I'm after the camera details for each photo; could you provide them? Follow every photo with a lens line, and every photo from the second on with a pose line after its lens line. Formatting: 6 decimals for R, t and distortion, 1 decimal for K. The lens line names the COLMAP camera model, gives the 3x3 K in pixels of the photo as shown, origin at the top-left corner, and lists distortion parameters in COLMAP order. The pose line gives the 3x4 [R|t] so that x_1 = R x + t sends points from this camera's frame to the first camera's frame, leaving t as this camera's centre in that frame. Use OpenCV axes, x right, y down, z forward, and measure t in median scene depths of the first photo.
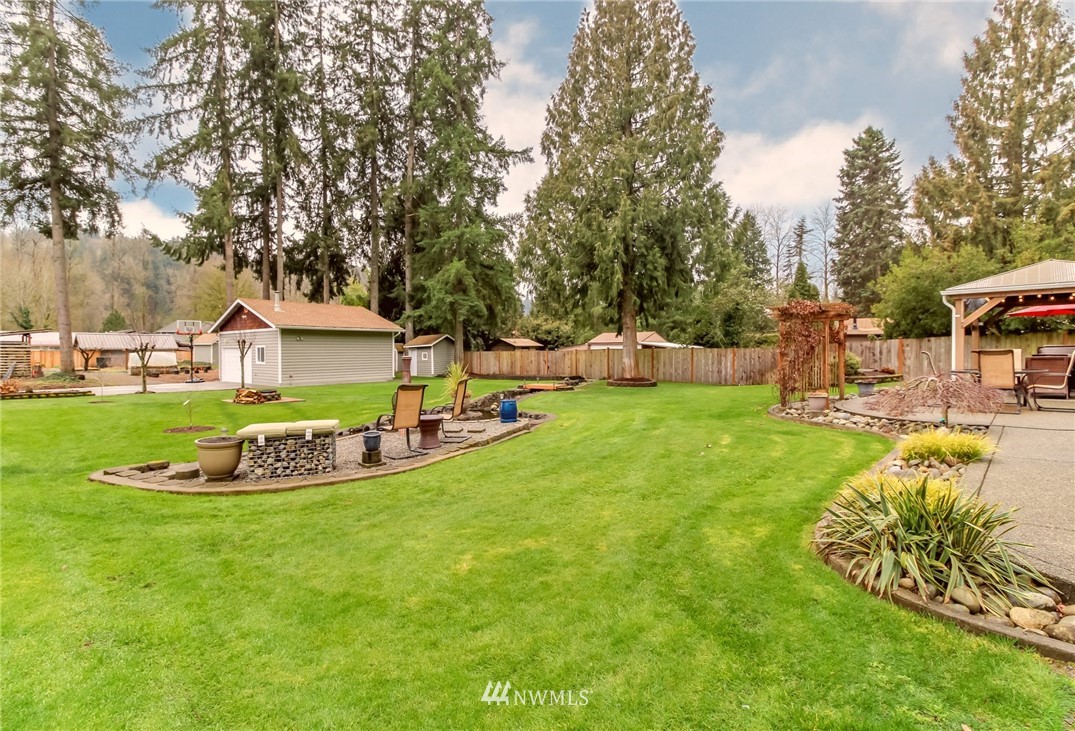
lens RADIAL K [[493.4, 0, 542.2], [0, 493.4, 349.6], [0, 0, 1]] dist [0.003685, -0.000407]
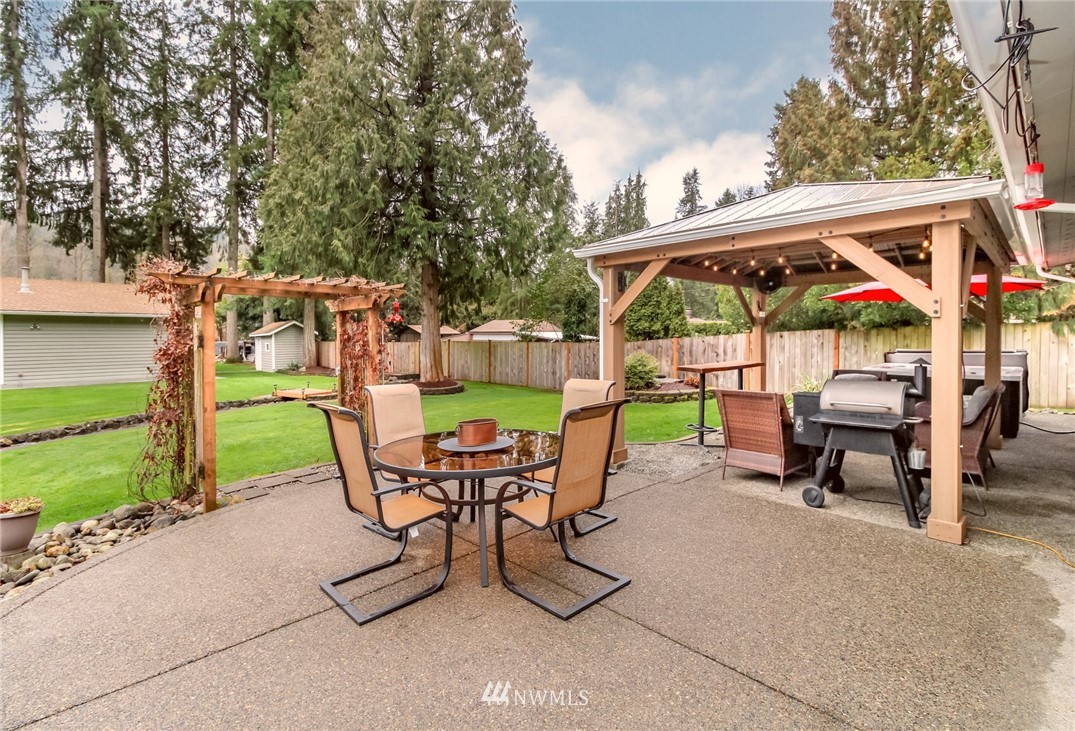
lens RADIAL K [[493.4, 0, 542.2], [0, 493.4, 349.6], [0, 0, 1]] dist [0.003685, -0.000407]
pose [[0.999991, 0.004153, 0.000131, 0.343543], [-0.004155, 0.999537, 0.030128, -0.015030], [-0.000006, -0.030128, 0.999546, 0.228110]]
